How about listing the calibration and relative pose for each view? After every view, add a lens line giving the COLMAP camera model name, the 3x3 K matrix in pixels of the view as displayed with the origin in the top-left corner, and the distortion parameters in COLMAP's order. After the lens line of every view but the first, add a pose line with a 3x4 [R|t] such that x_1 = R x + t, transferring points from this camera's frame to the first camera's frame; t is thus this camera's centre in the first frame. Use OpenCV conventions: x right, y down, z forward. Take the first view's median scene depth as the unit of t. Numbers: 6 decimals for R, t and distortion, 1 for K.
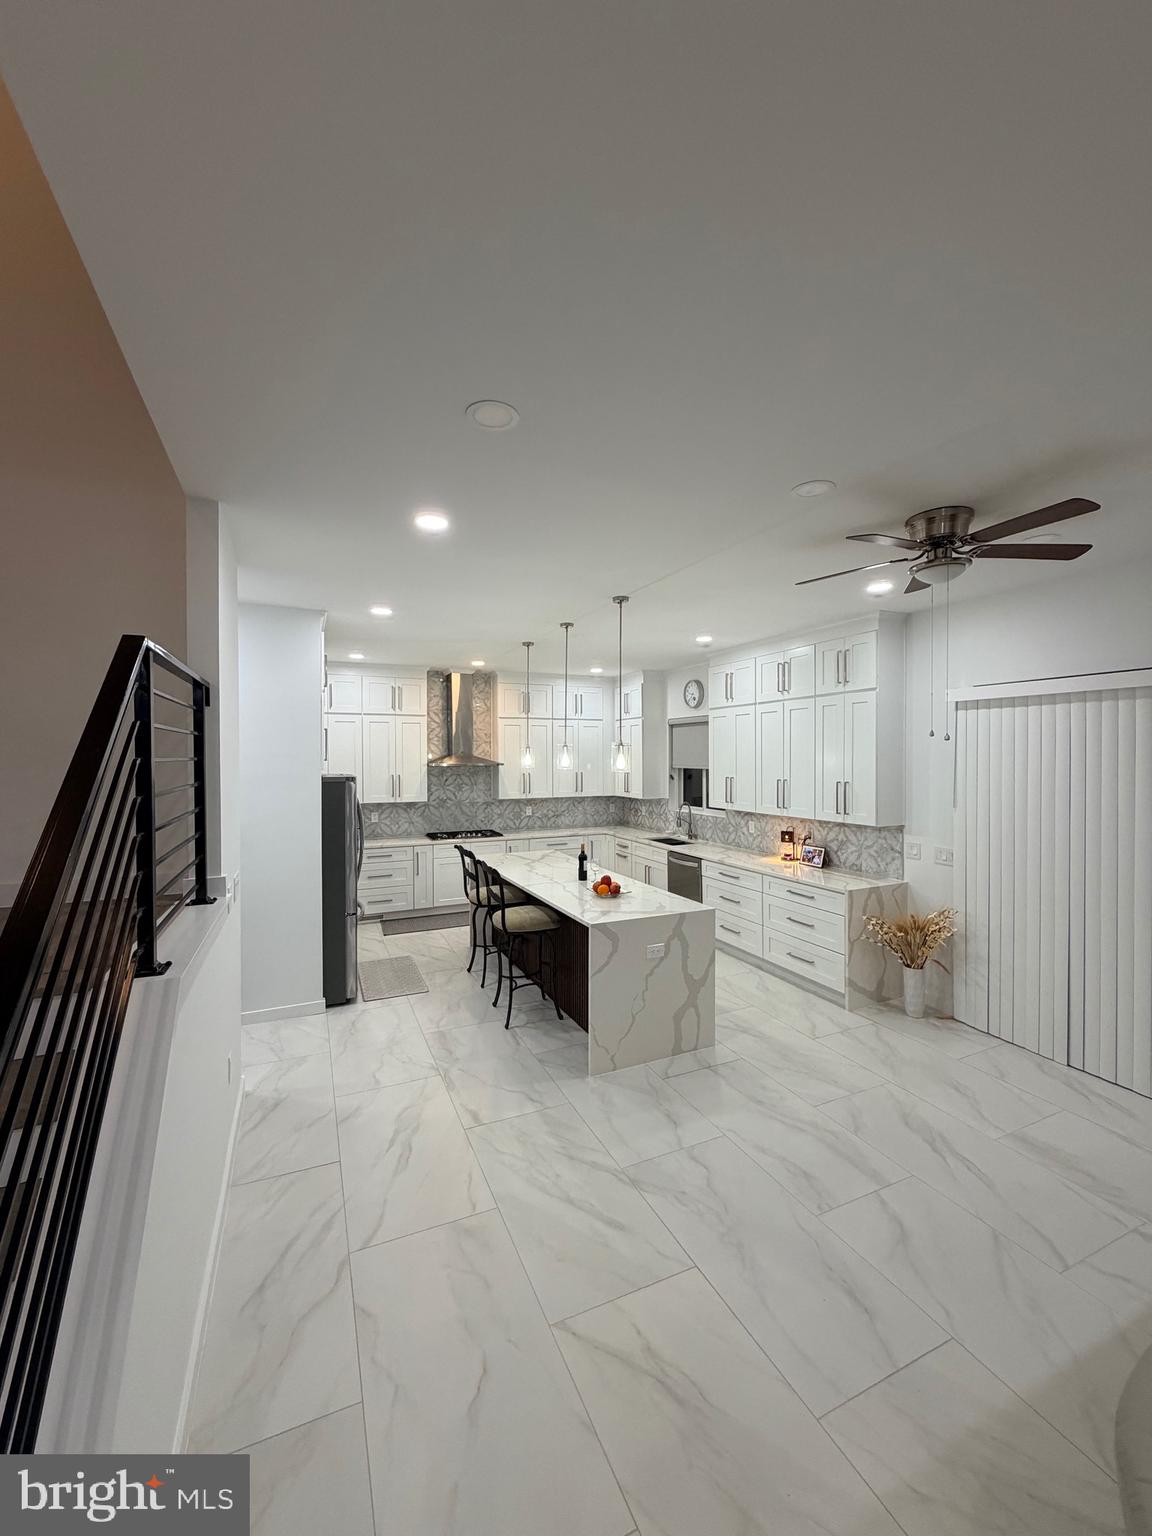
lens RADIAL K [[611.7, 0, 574.8], [0, 611.7, 765.4], [0, 0, 1]] dist [0.000889, -0.000190]
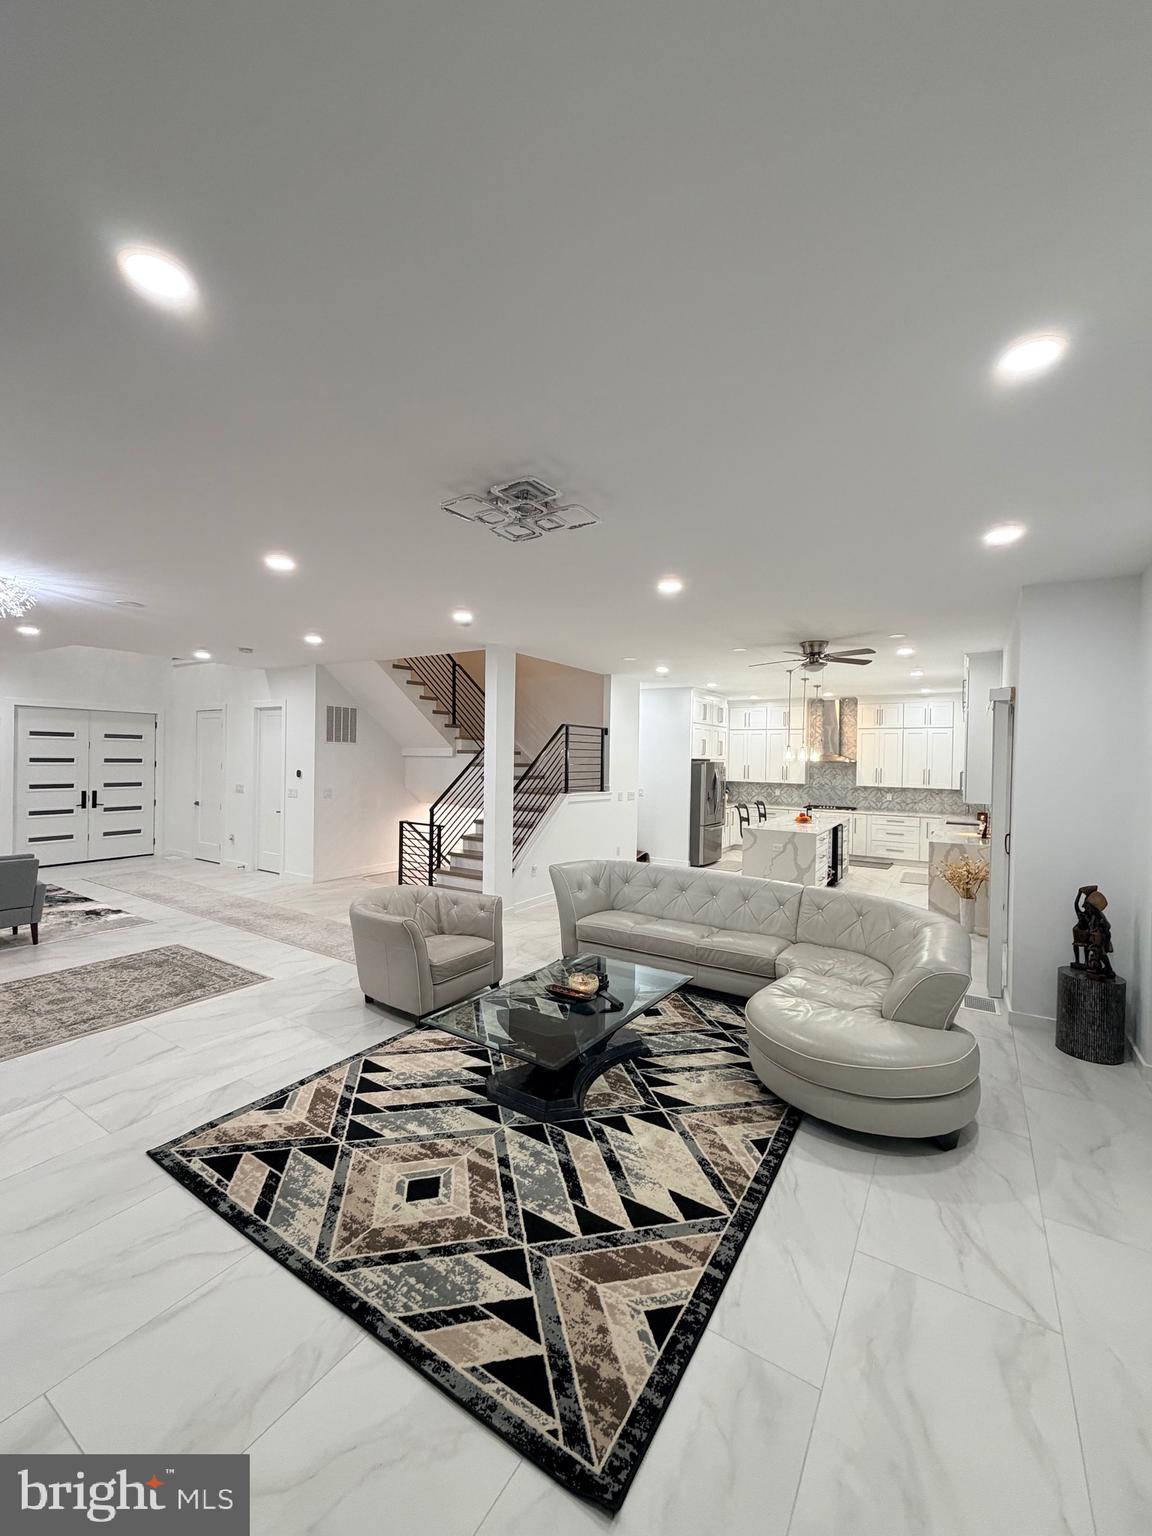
lens RADIAL K [[611.7, 0, 577.1], [0, 611.7, 766.0], [0, 0, 1]] dist [0.000889, -0.000190]
pose [[0.552891, 0.023003, -0.832936, 0.758378], [-0.029484, 0.999533, 0.008033, 0.018196], [0.832732, 0.020117, 0.553311, -0.360230]]
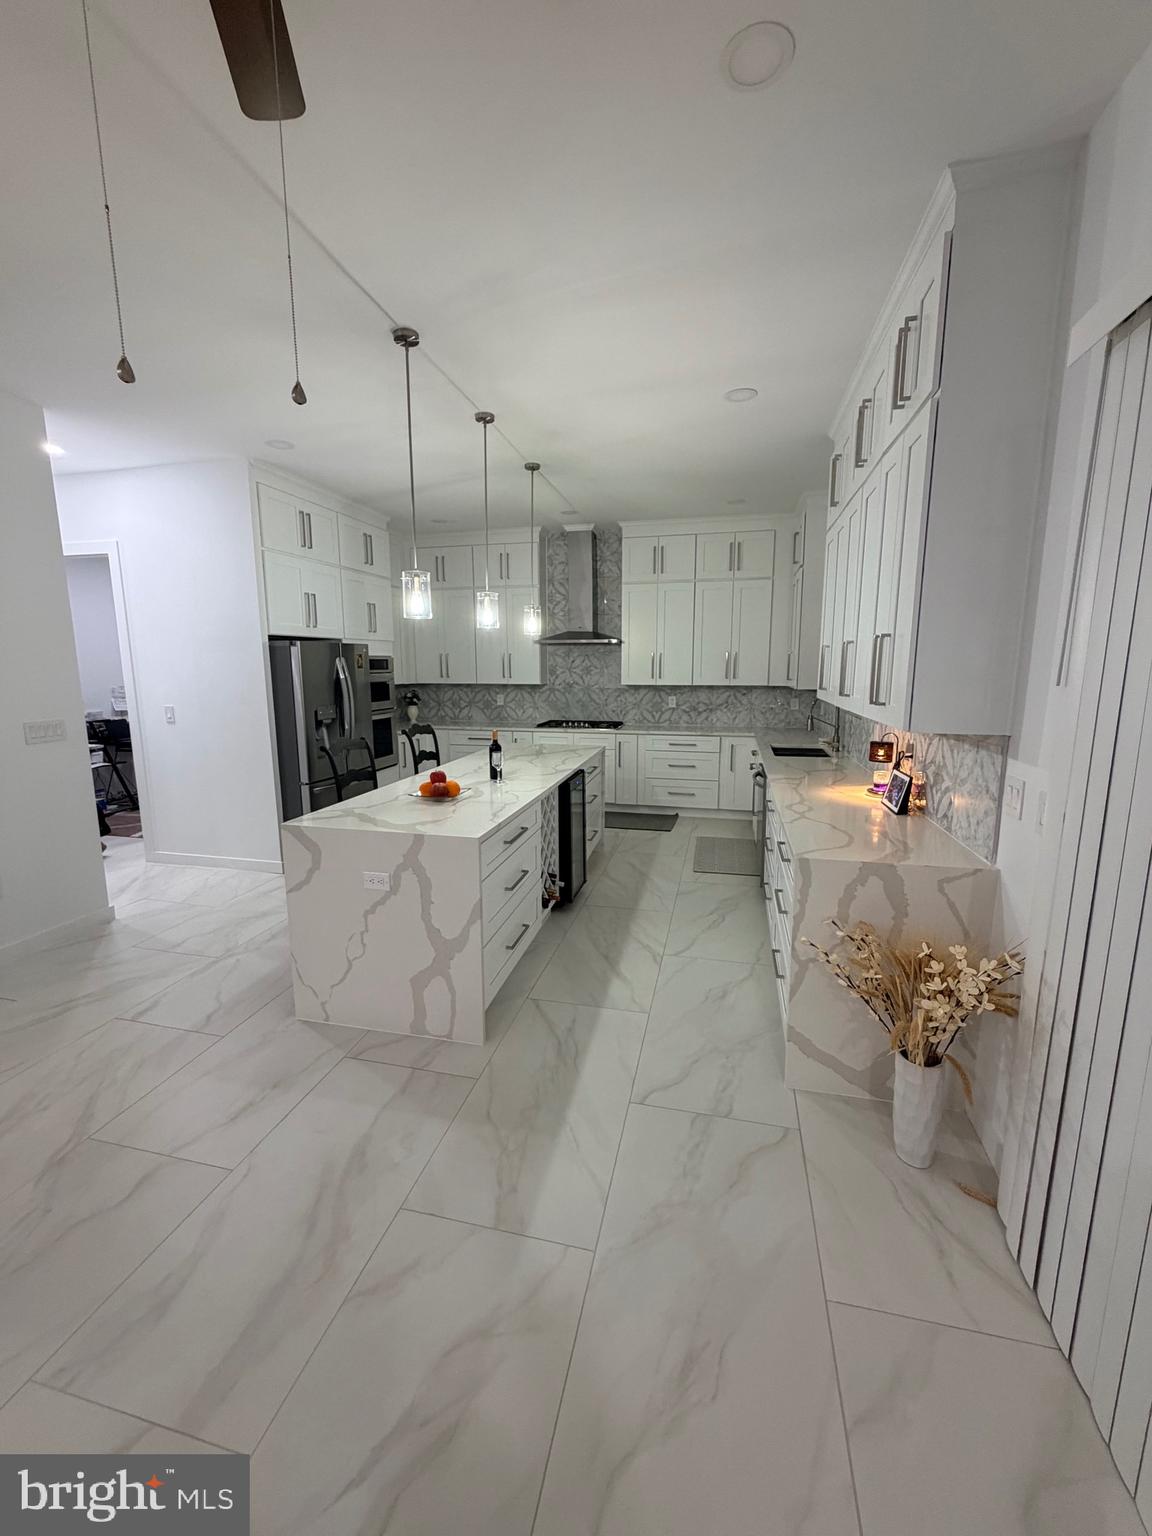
lens RADIAL K [[611.7, 0, 575.6], [0, 611.7, 762.7], [0, 0, 1]] dist [0.000889, -0.000190]
pose [[0.790229, 0.100759, -0.604471, 0.365187], [-0.008395, 0.988078, 0.153727, 0.035568], [0.612754, -0.116405, 0.781653, 0.323742]]
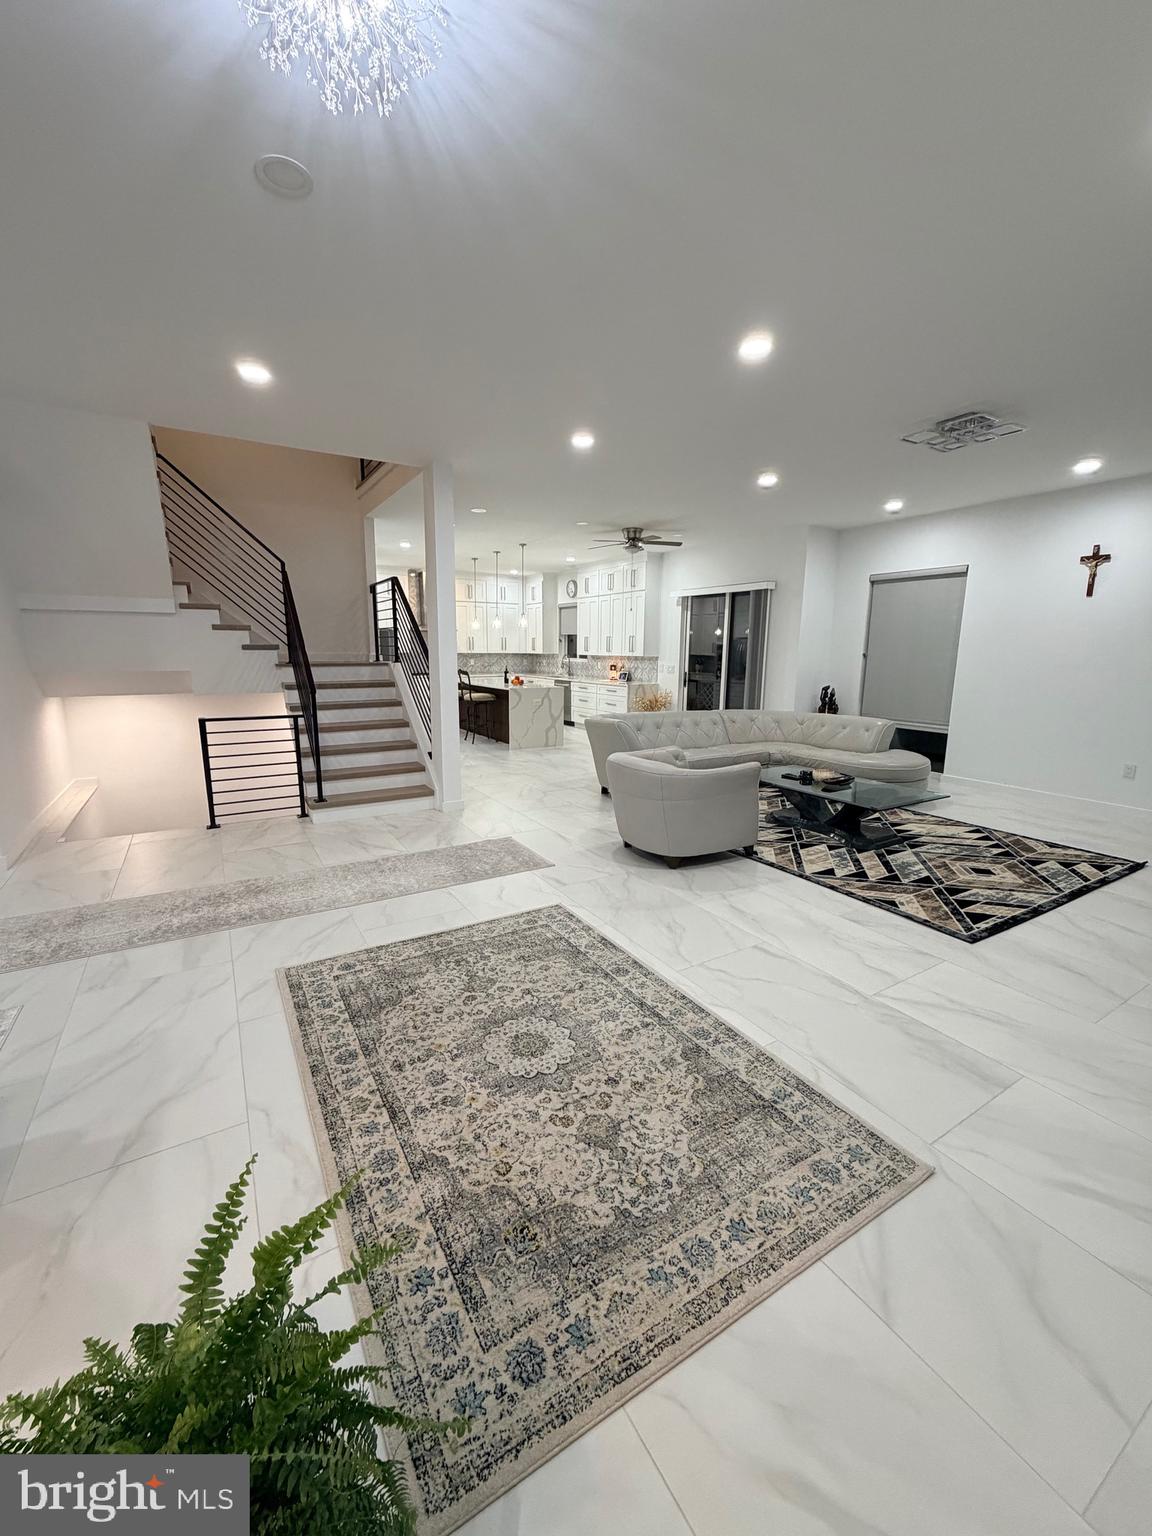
lens RADIAL K [[611.7, 0, 577.4], [0, 611.7, 765.9], [0, 0, 1]] dist [0.000889, -0.000190]
pose [[0.991888, -0.012660, 0.126484, -0.009622], [-0.010124, 0.983999, 0.177884, 0.063000], [-0.126712, -0.177722, 0.975889, -0.729671]]
